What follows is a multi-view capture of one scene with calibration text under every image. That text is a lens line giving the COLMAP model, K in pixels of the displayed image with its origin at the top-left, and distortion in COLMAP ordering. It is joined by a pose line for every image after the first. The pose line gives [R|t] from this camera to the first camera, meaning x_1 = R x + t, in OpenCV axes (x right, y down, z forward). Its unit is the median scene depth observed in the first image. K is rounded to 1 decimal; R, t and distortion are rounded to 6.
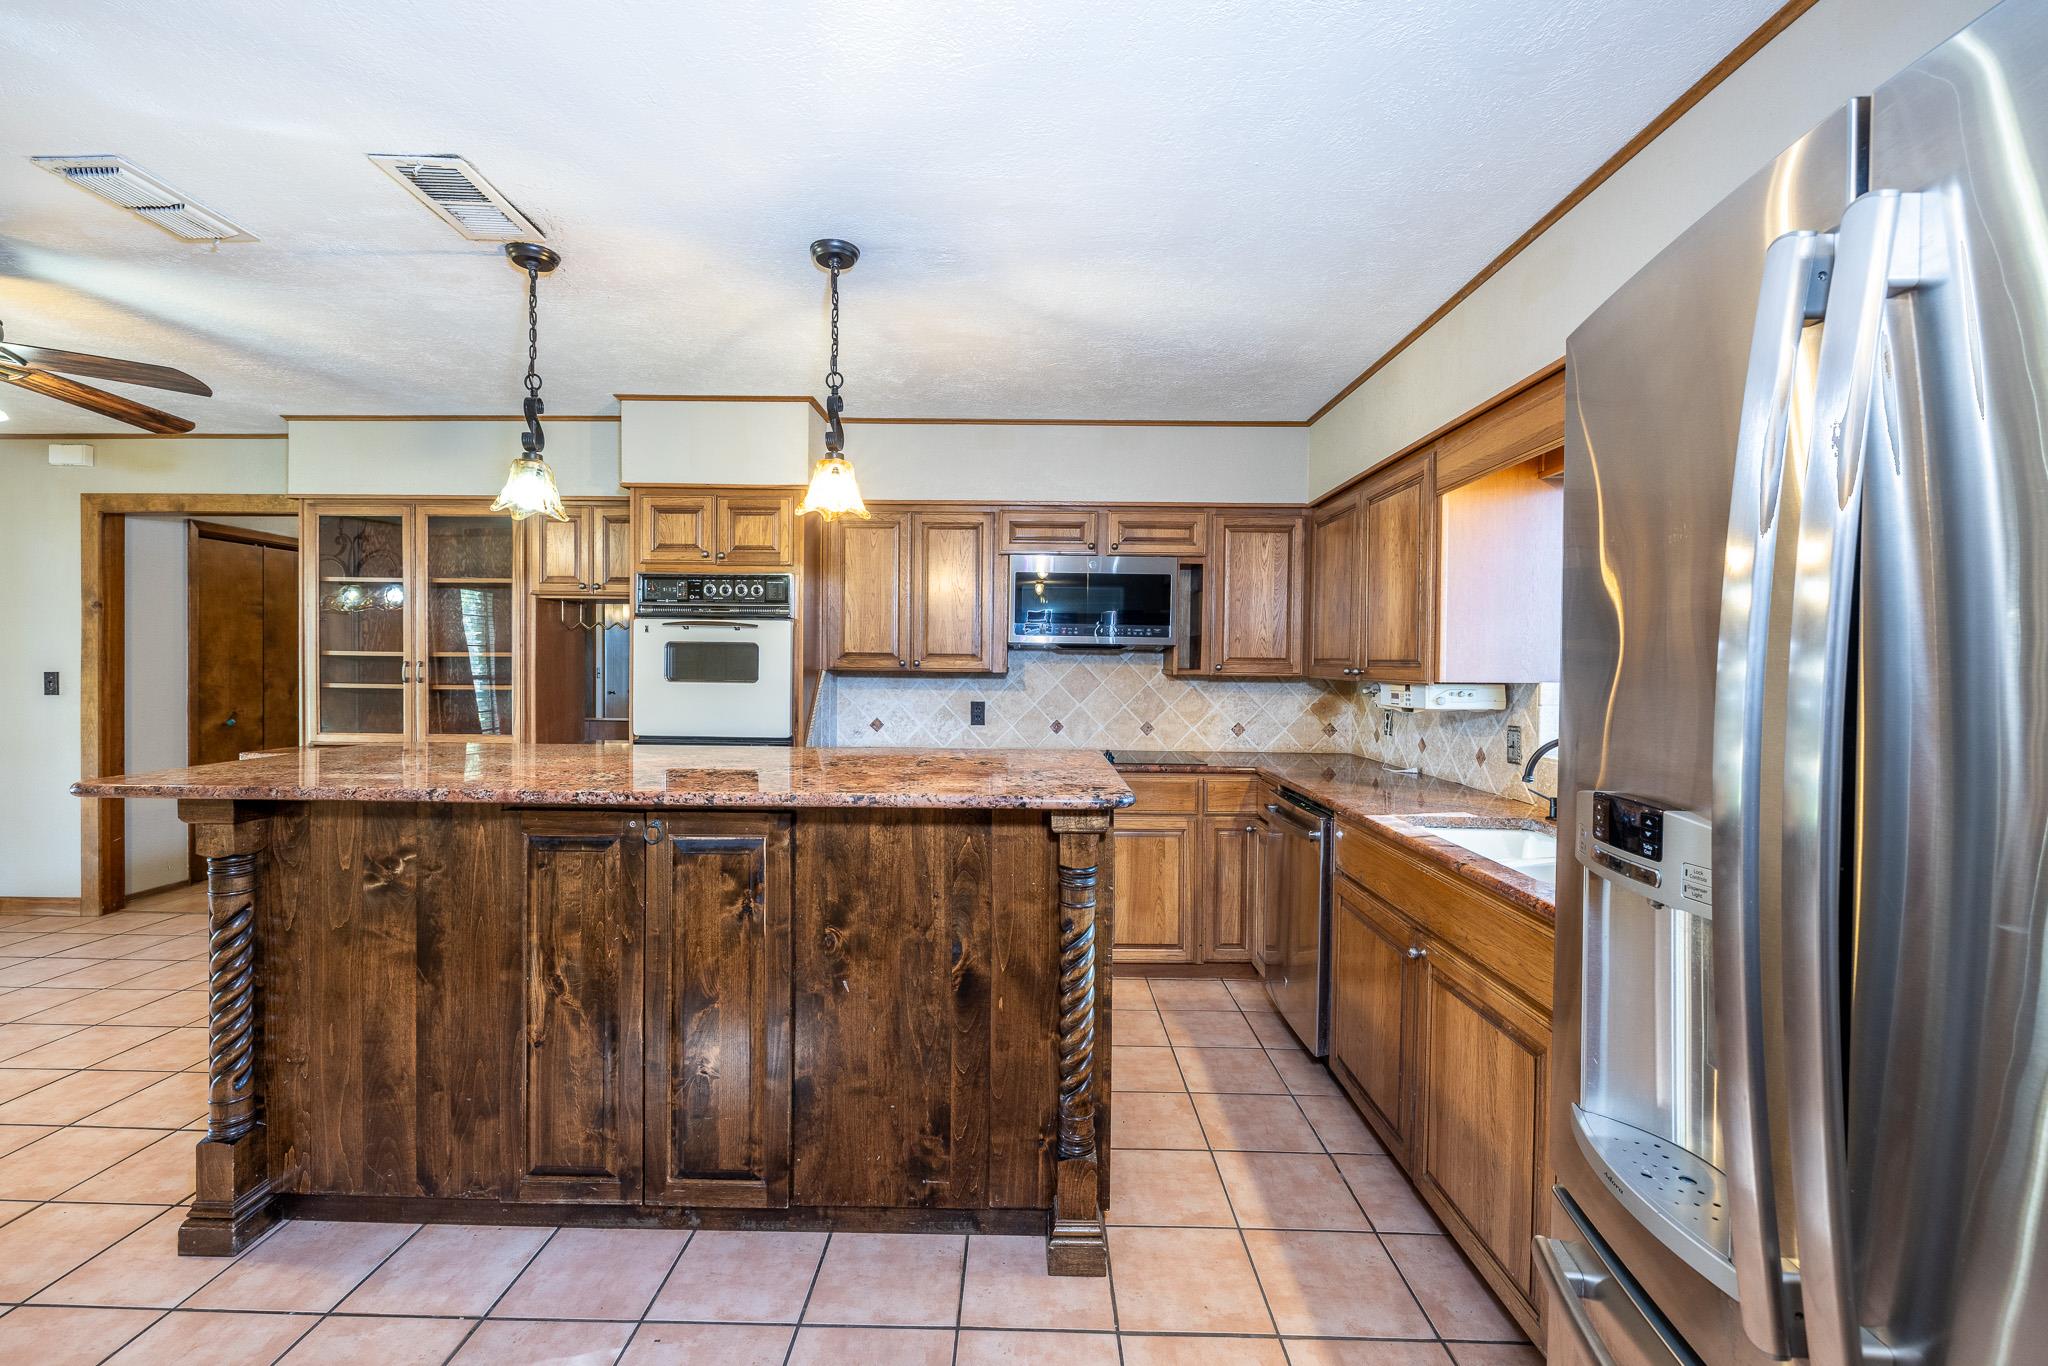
lens RADIAL K [[848.3, 0, 1028.2], [0, 848.3, 668.8], [0, 0, 1]] dist [0.003776, -0.005732]
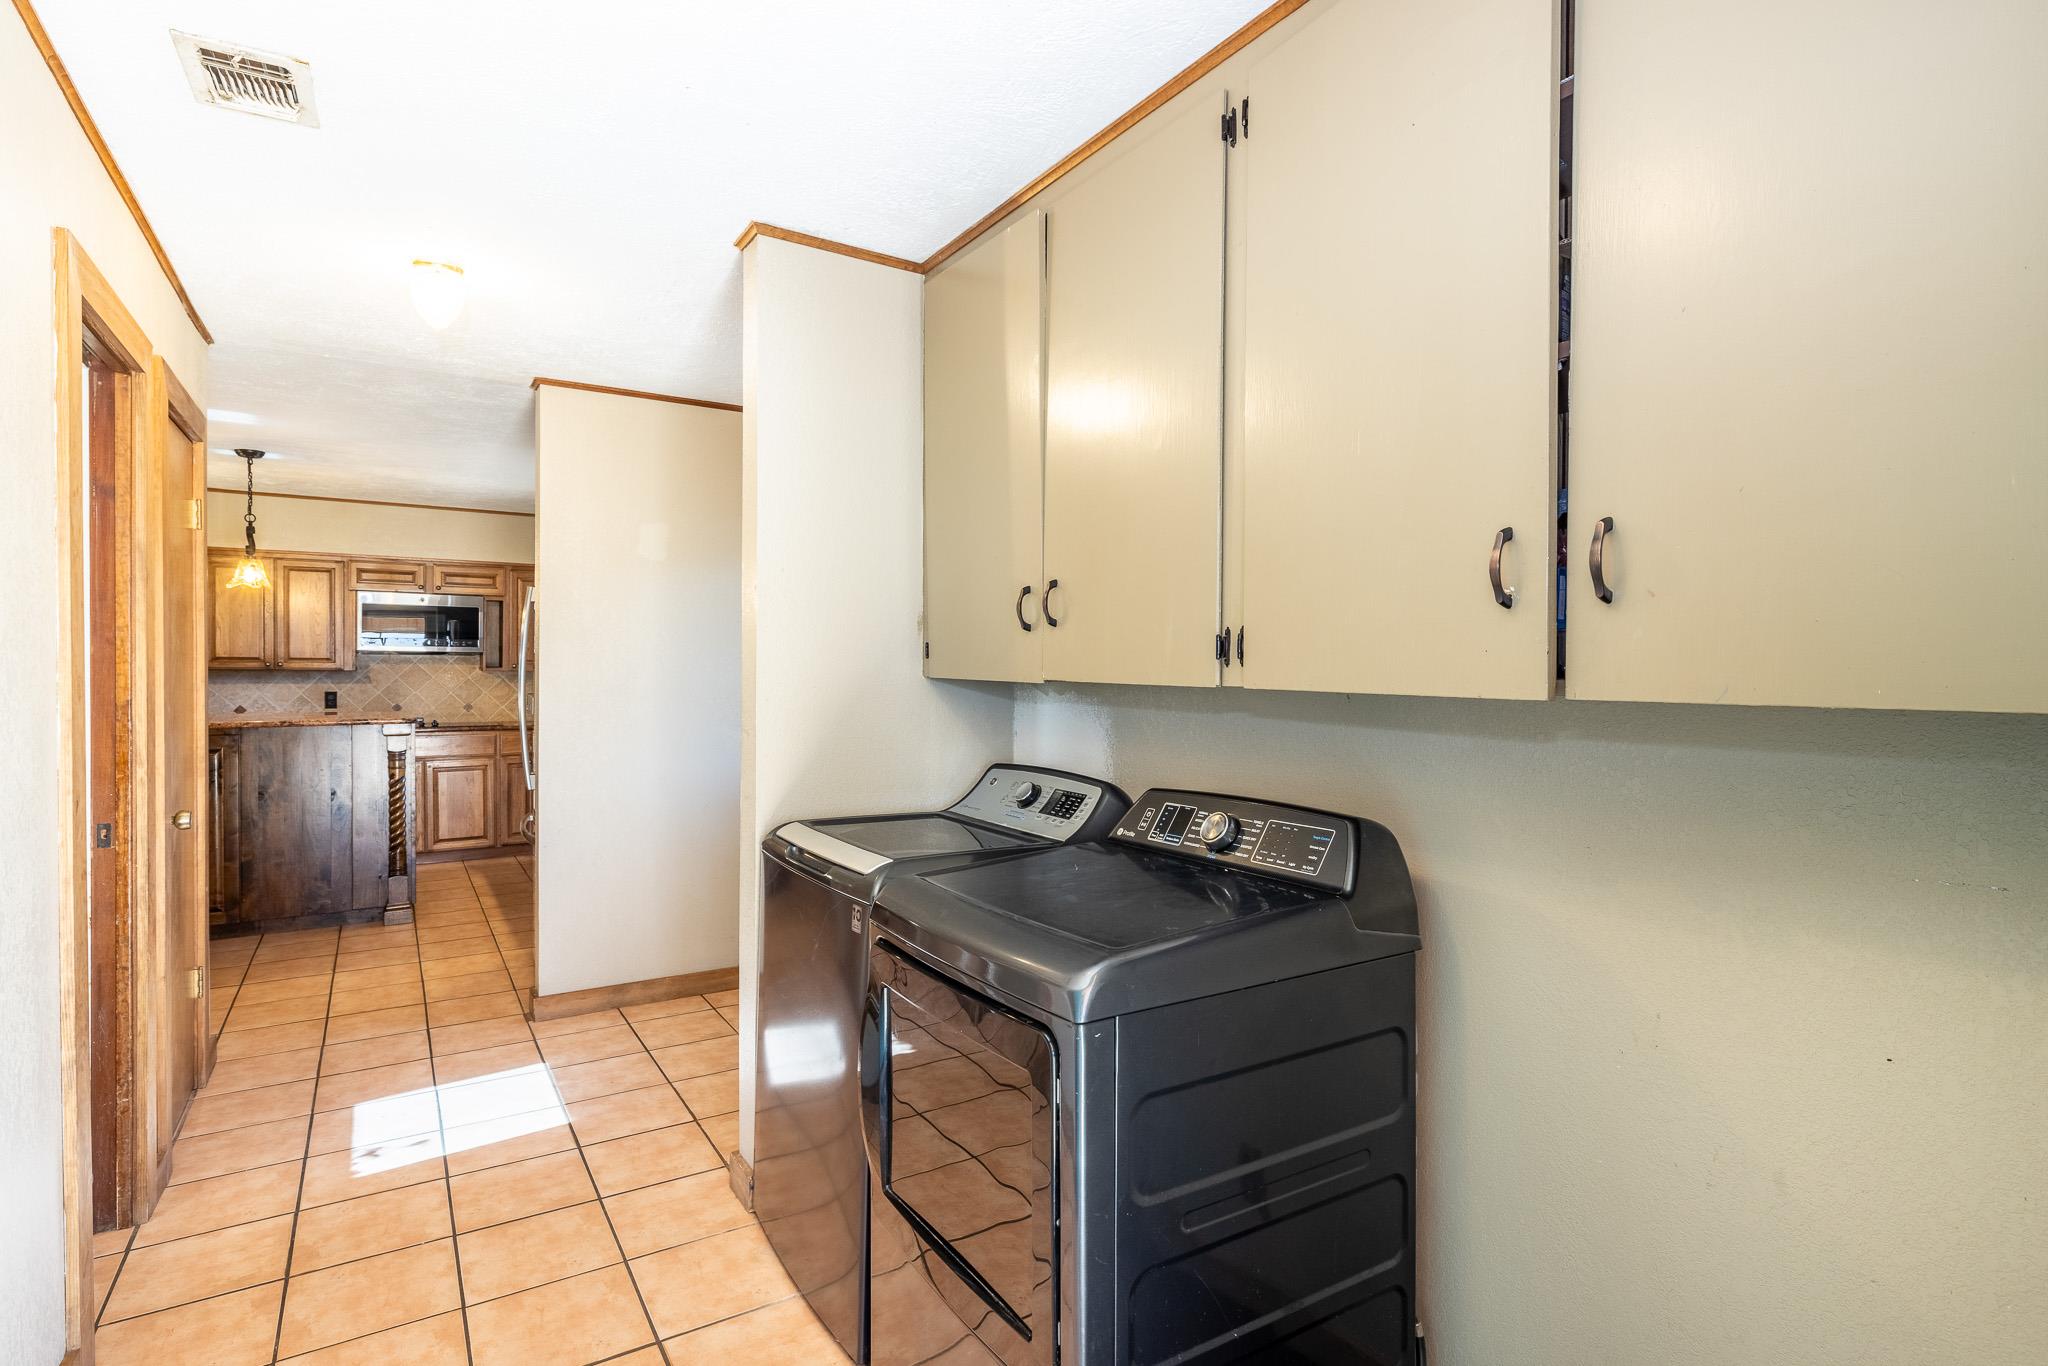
lens RADIAL K [[994.6, 0, 1028.2], [0, 994.6, 688.5], [0, 0, 1]] dist [-0.012858, -0.000344]
pose [[0.837720, -0.013054, 0.545944, 0.015423], [0.005153, 0.999859, 0.016000, 0.014310], [-0.546076, -0.010591, 0.837669, -1.073652]]
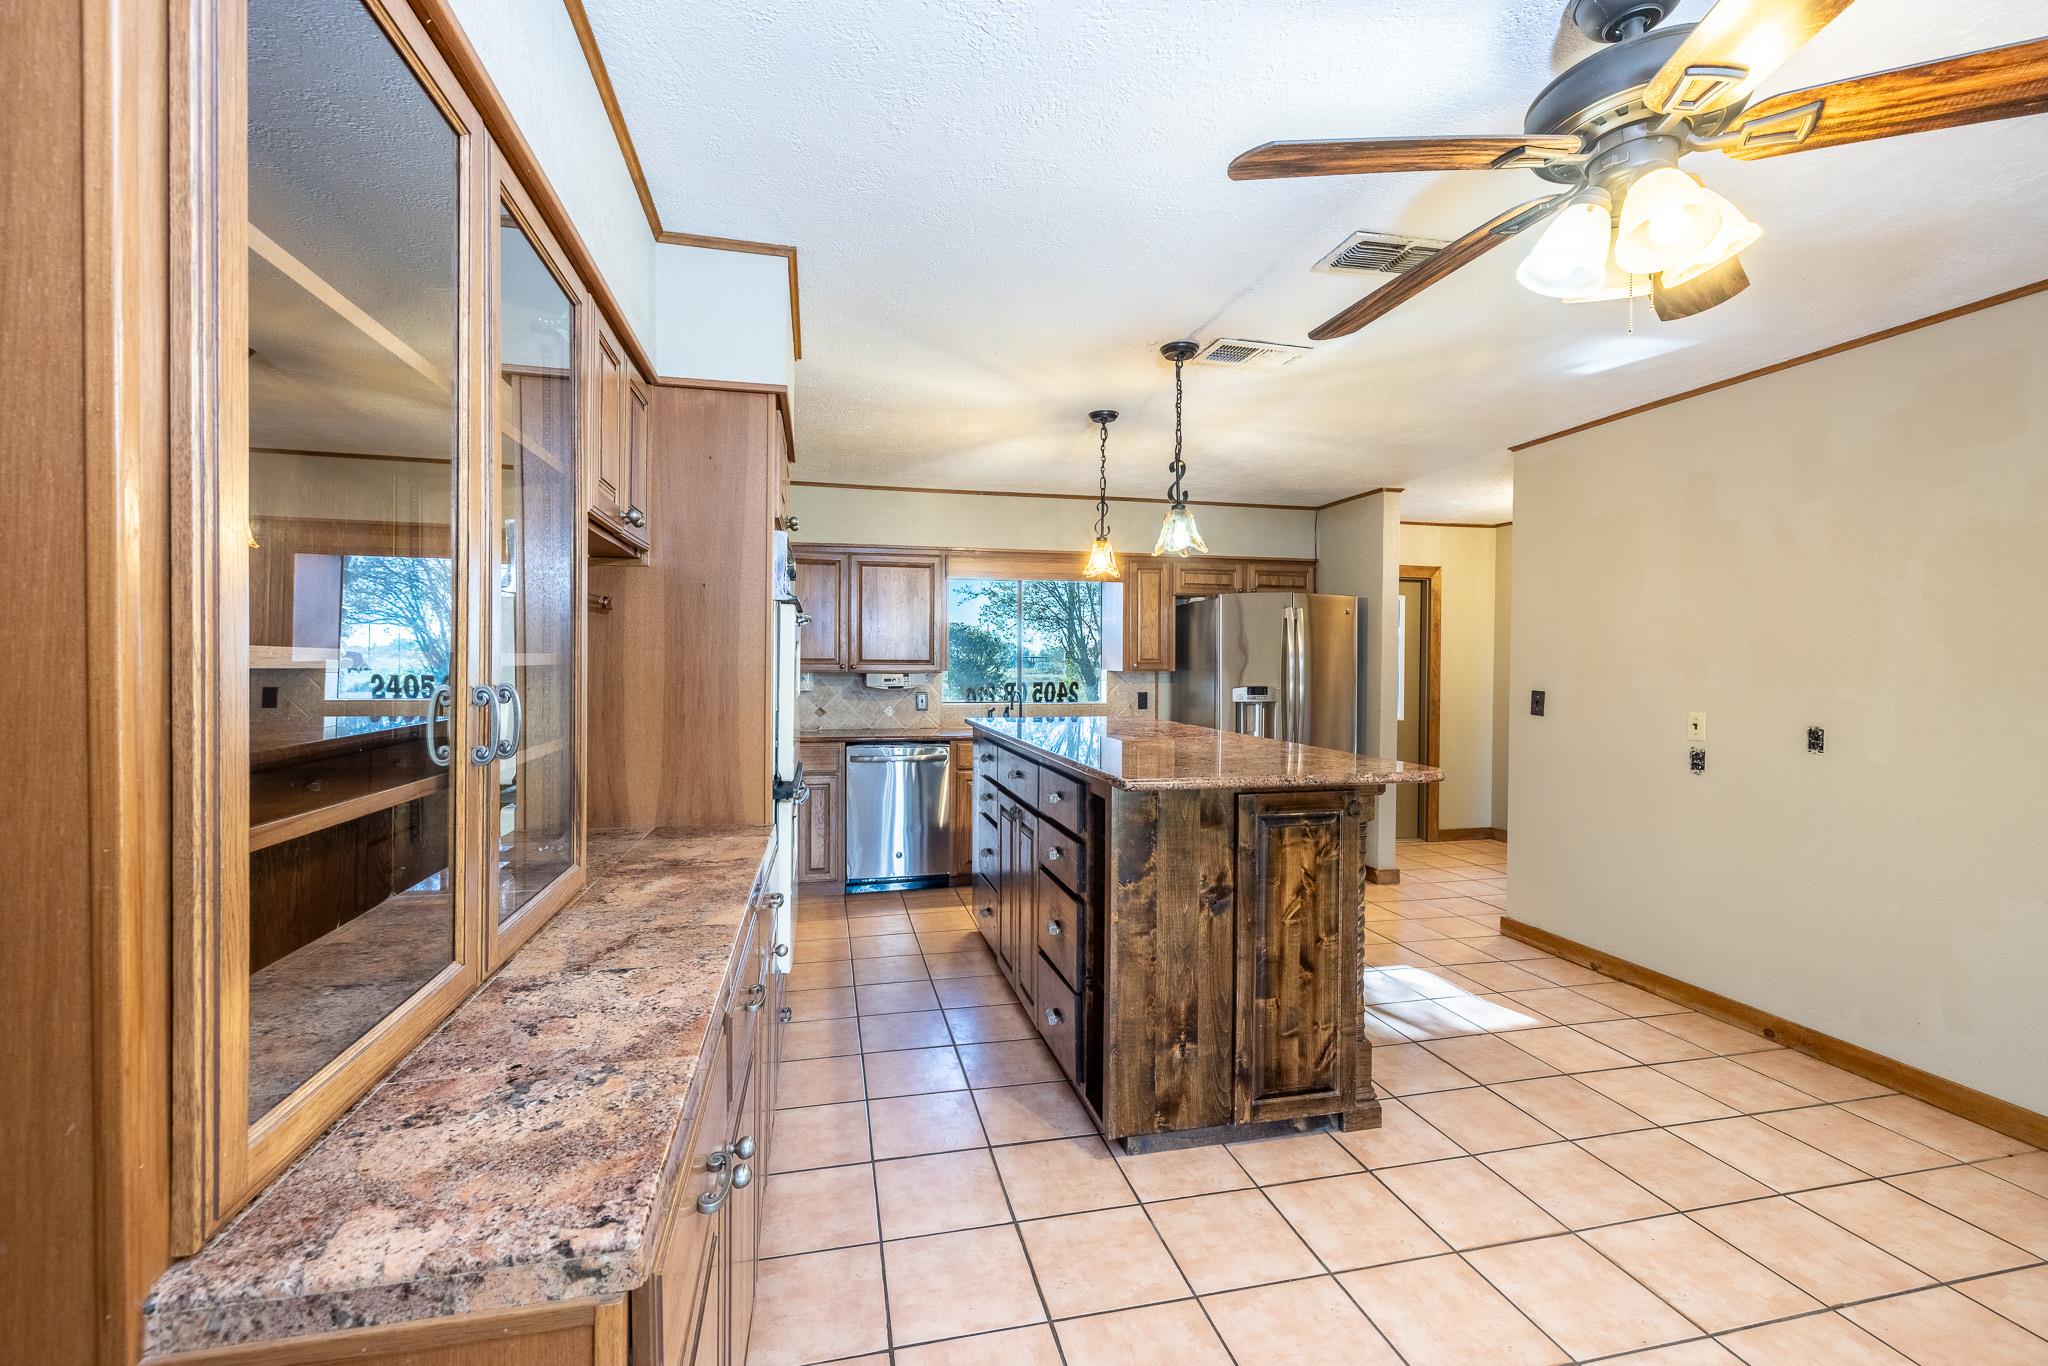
lens RADIAL K [[848.3, 0, 1010.5], [0, 848.3, 675.4], [0, 0, 1]] dist [0.003776, -0.005732]
pose [[-0.224576, -0.025831, 0.974114, -1.037736], [0.002325, 0.999632, 0.027044, -0.019230], [-0.974454, 0.008339, -0.224433, 0.895810]]
